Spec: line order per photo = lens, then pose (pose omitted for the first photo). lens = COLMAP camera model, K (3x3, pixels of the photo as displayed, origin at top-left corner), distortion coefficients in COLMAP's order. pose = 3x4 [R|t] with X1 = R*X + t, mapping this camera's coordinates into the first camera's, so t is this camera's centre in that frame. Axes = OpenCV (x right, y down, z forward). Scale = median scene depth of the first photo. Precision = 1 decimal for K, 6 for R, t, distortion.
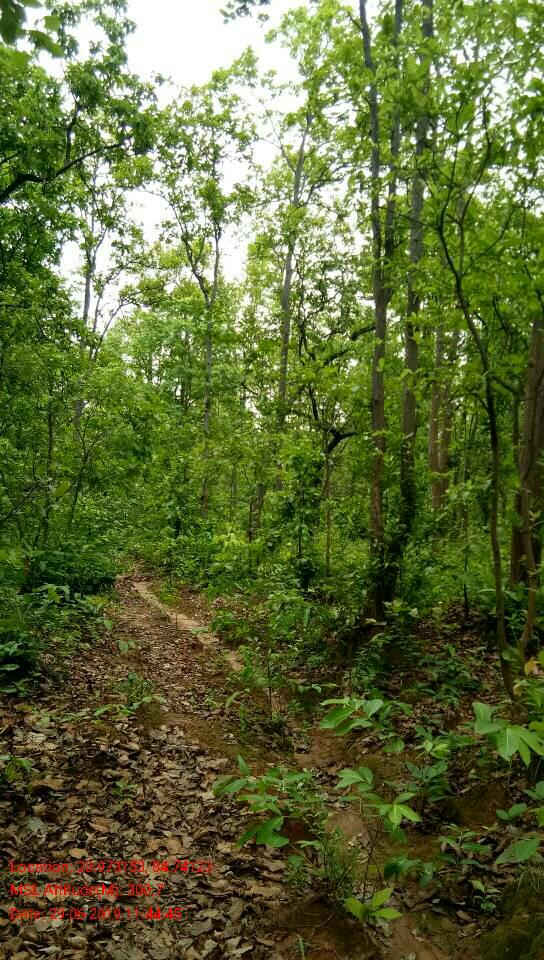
lens RADIAL K [[742.5, 0, 278.9], [0, 742.5, 481.3], [0, 0, 1]] dist [0.086624, -0.112369]
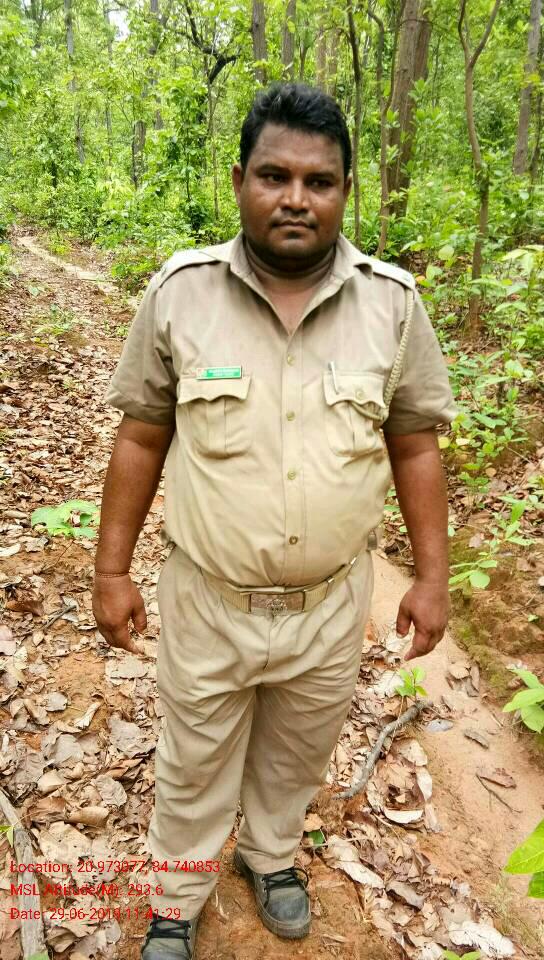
lens RADIAL K [[742.5, 0, 278.9], [0, 742.5, 481.3], [0, 0, 1]] dist [0.086624, -0.112369]
pose [[0.989408, -0.078995, 0.121785, -0.004439], [0.017865, 0.898847, 0.437898, -0.001994], [-0.144058, -0.431084, 0.890738, -0.086981]]
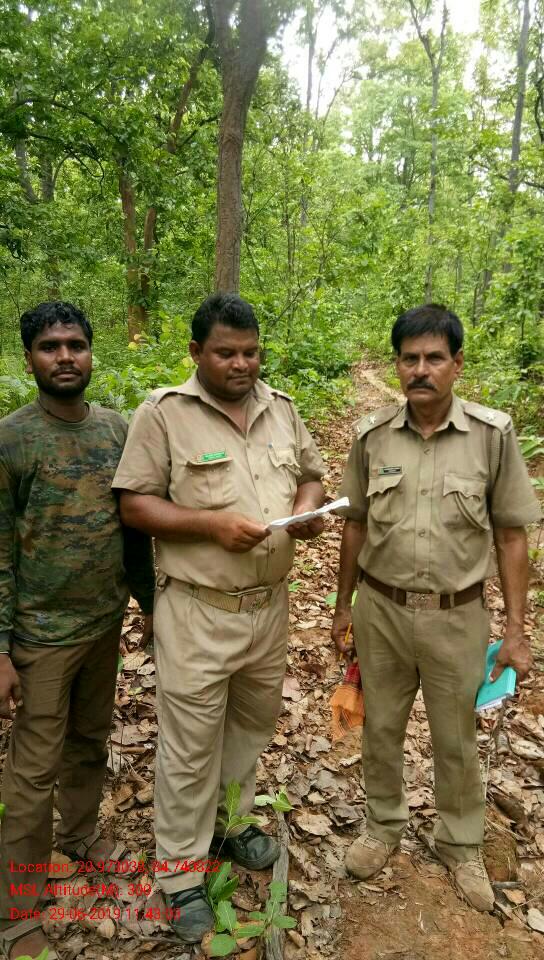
lens RADIAL K [[750.8, 0, 282.9], [0, 750.8, 478.9], [0, 0, 1]] dist [0.092515, -0.047521]
pose [[0.959711, 0.025247, -0.279851, 0.008769], [0.051954, 0.962839, 0.265030, -0.012430], [0.276143, -0.268892, 0.922736, -0.128292]]
